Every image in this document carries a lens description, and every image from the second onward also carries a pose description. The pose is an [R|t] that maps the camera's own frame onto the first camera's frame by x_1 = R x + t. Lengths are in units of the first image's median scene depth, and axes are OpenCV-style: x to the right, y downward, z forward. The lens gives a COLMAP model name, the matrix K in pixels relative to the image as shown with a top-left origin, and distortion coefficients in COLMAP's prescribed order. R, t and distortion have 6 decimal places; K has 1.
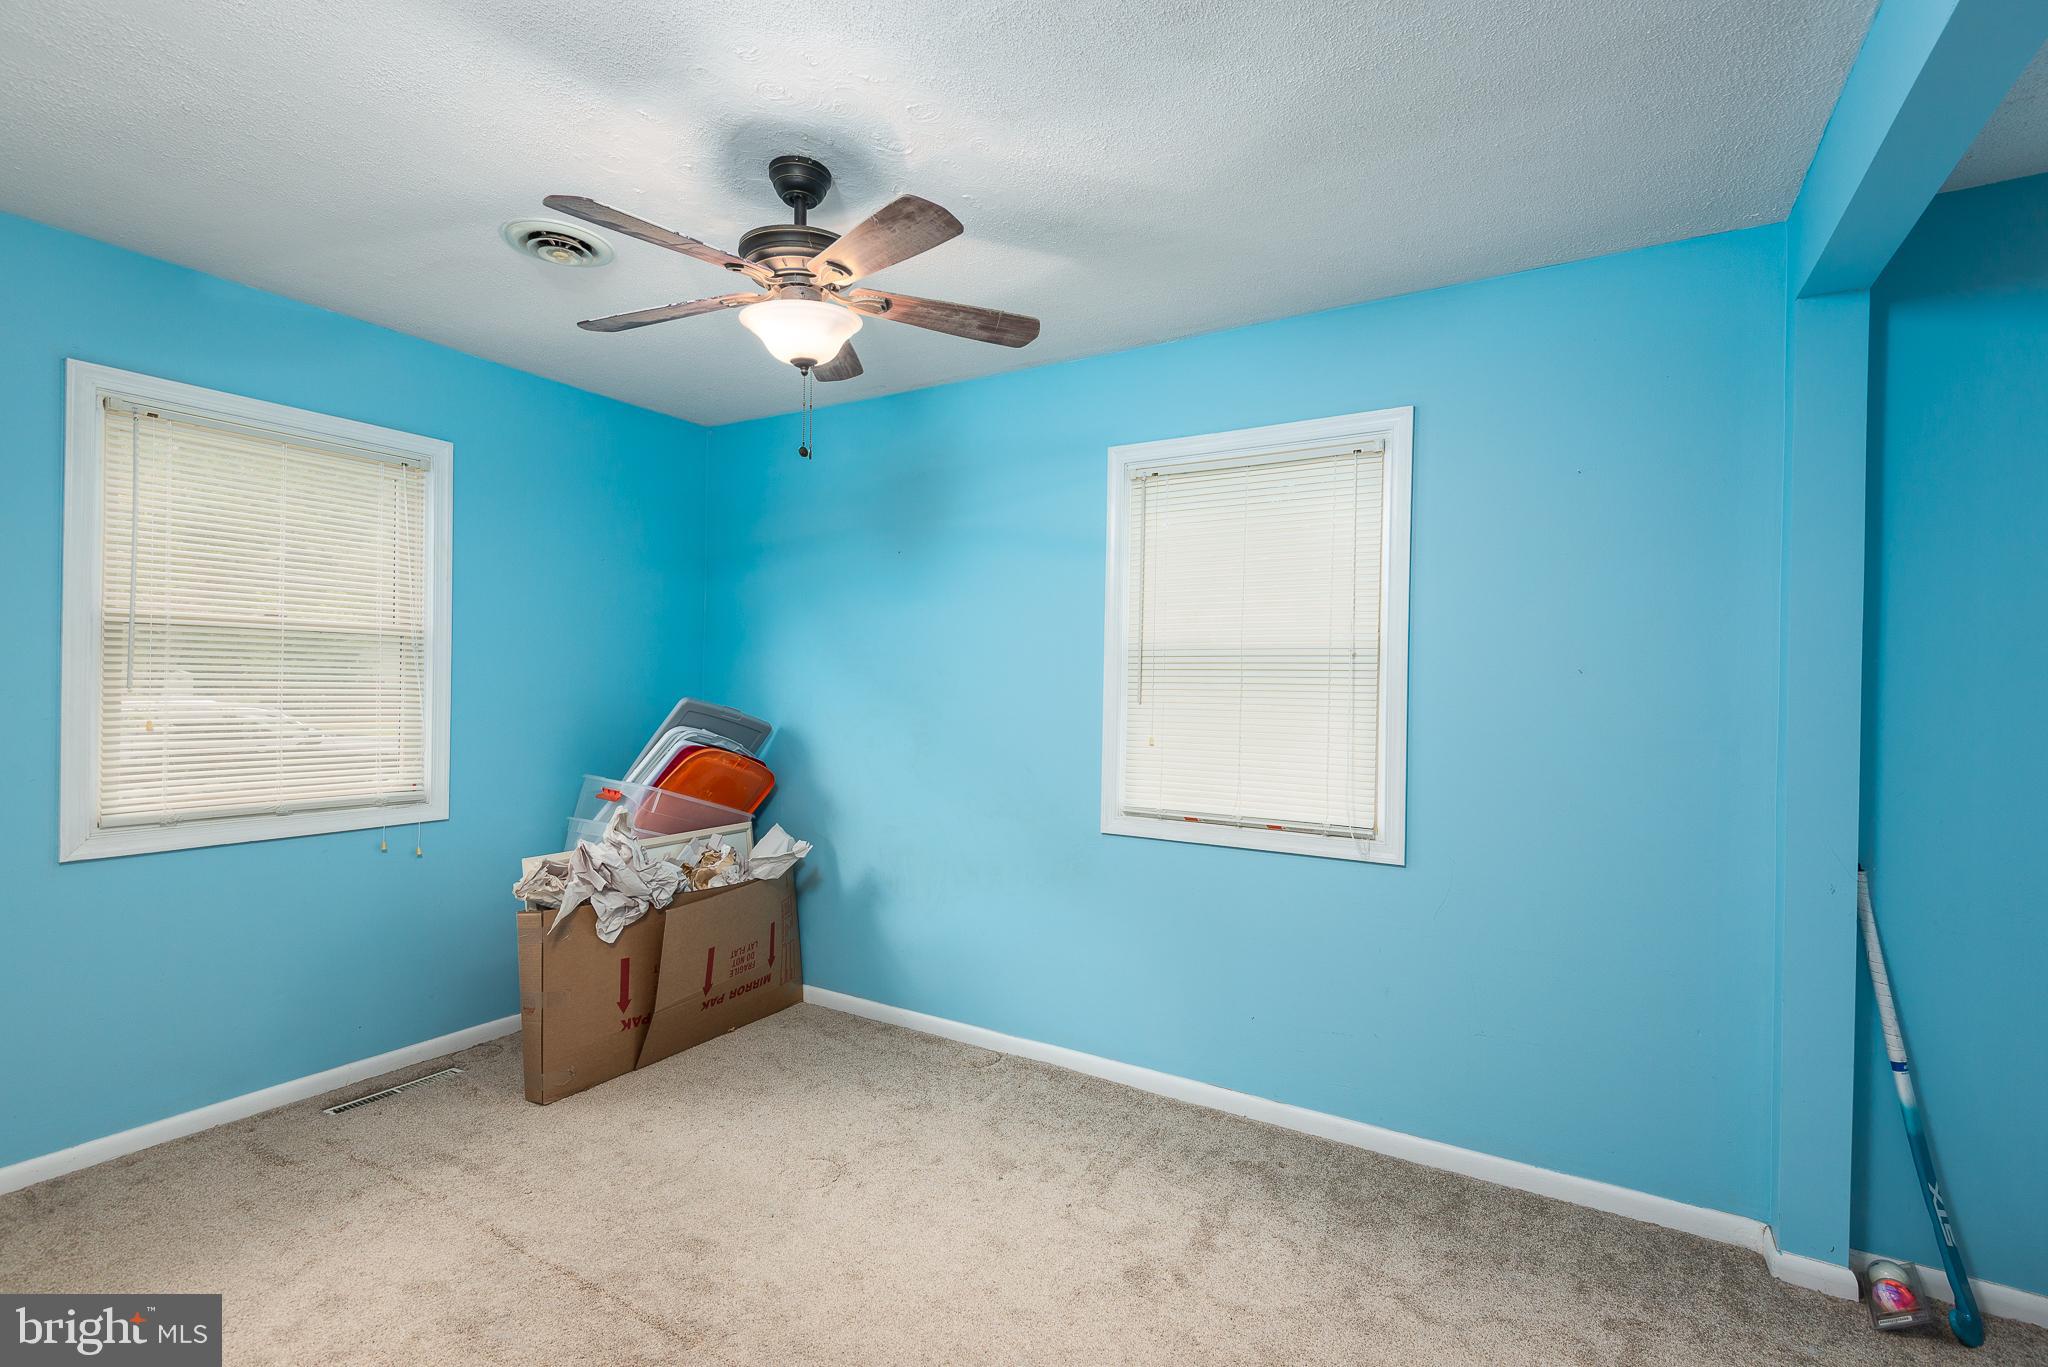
lens RADIAL K [[935.4, 0, 1024.7], [0, 935.4, 679.6], [0, 0, 1]] dist [0.020508, -0.001964]
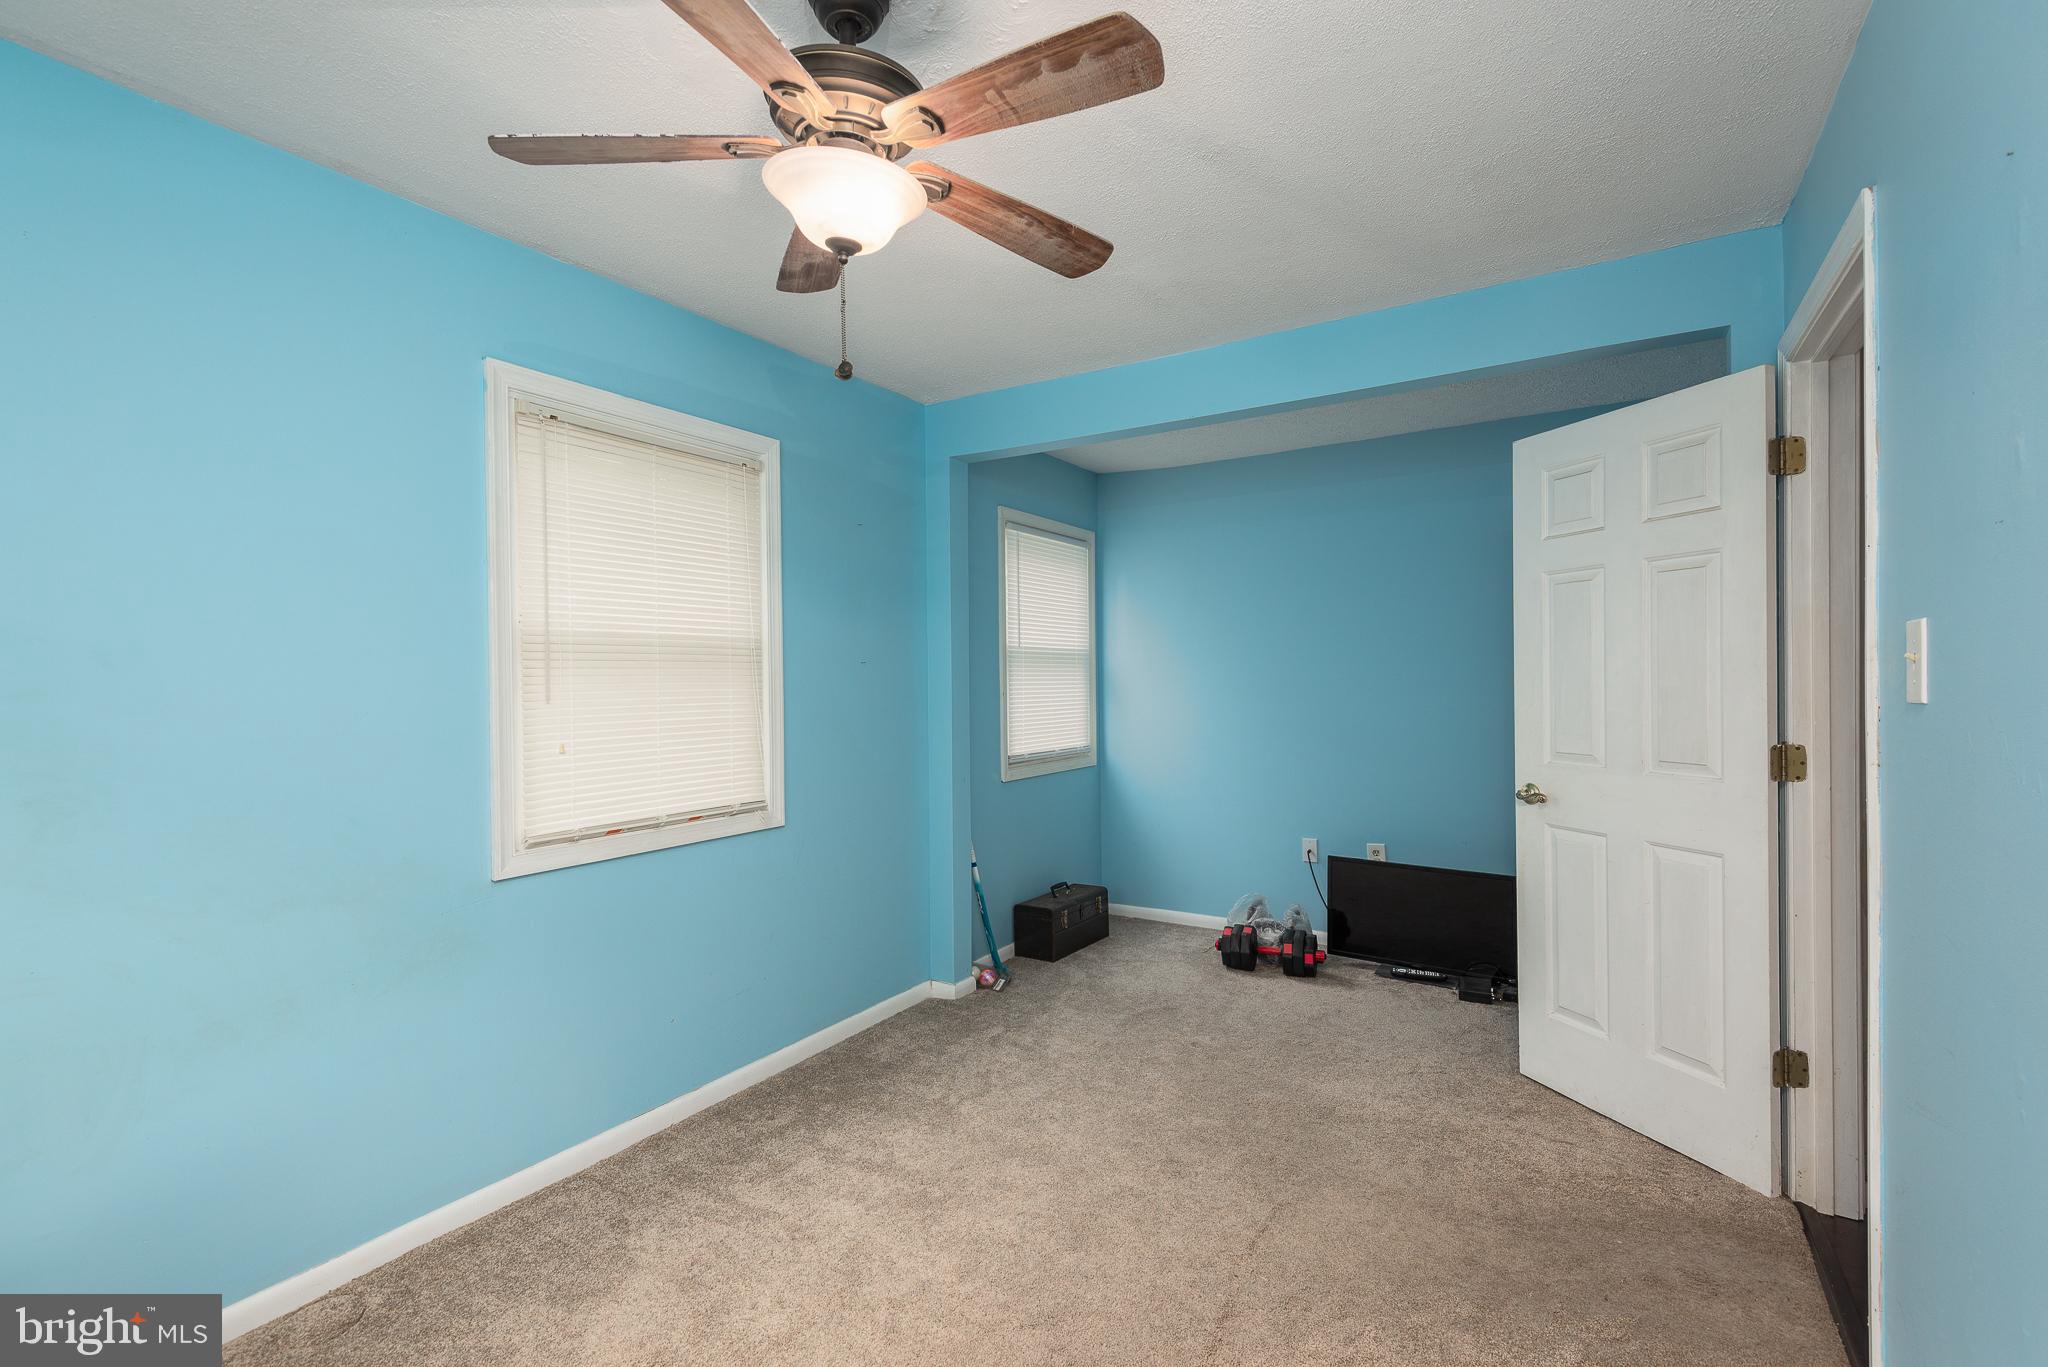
lens RADIAL K [[935.4, 0, 1024.4], [0, 935.4, 680.5], [0, 0, 1]] dist [0.020508, -0.001964]
pose [[0.012601, -0.013586, 0.999828, -0.750655], [0.013720, 0.999816, 0.013413, 0.001984], [-0.999826, 0.013549, 0.012785, 0.650533]]
